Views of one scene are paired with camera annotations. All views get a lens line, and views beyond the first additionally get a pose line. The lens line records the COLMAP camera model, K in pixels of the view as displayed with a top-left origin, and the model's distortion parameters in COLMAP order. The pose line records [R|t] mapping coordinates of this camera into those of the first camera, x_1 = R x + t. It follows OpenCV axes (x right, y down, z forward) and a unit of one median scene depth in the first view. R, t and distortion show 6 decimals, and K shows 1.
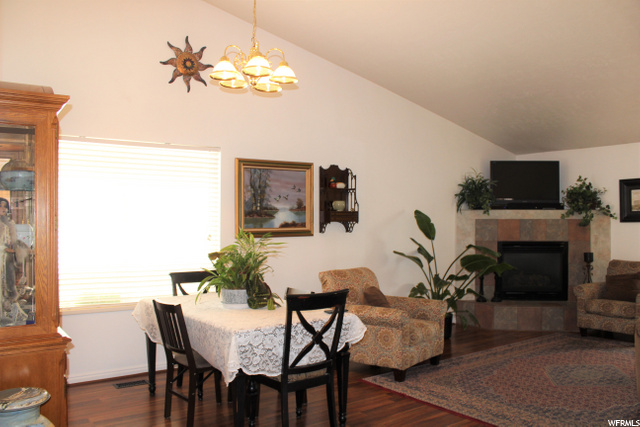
lens RADIAL K [[534.7, 0, 320.0], [0, 534.7, 213.5], [0, 0, 1]] dist [-0.166313, 0.154255]
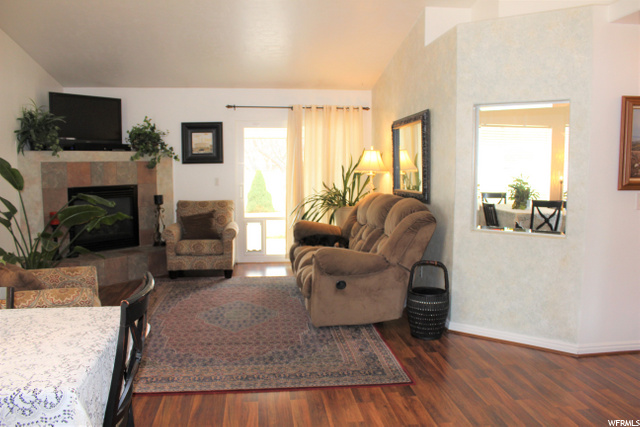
lens RADIAL K [[534.7, 0, 320.0], [0, 534.7, 213.5], [0, 0, 1]] dist [-0.166313, 0.154255]
pose [[0.491953, -0.089452, 0.866014, -0.215771], [-0.017242, 0.993512, 0.112416, -0.008515], [-0.870451, -0.070236, 0.487219, 0.244901]]
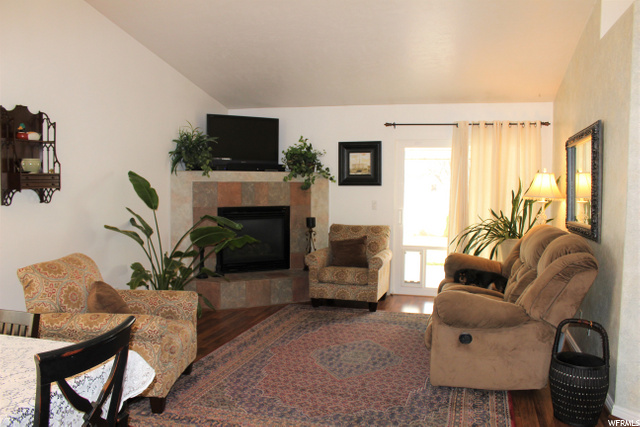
lens RADIAL K [[534.7, 0, 320.0], [0, 534.7, 213.5], [0, 0, 1]] dist [-0.166313, 0.154255]
pose [[0.795261, -0.034423, 0.605290, -0.066114], [-0.017836, 0.996626, 0.080113, -0.011441], [-0.606005, -0.074507, 0.791964, 0.218041]]
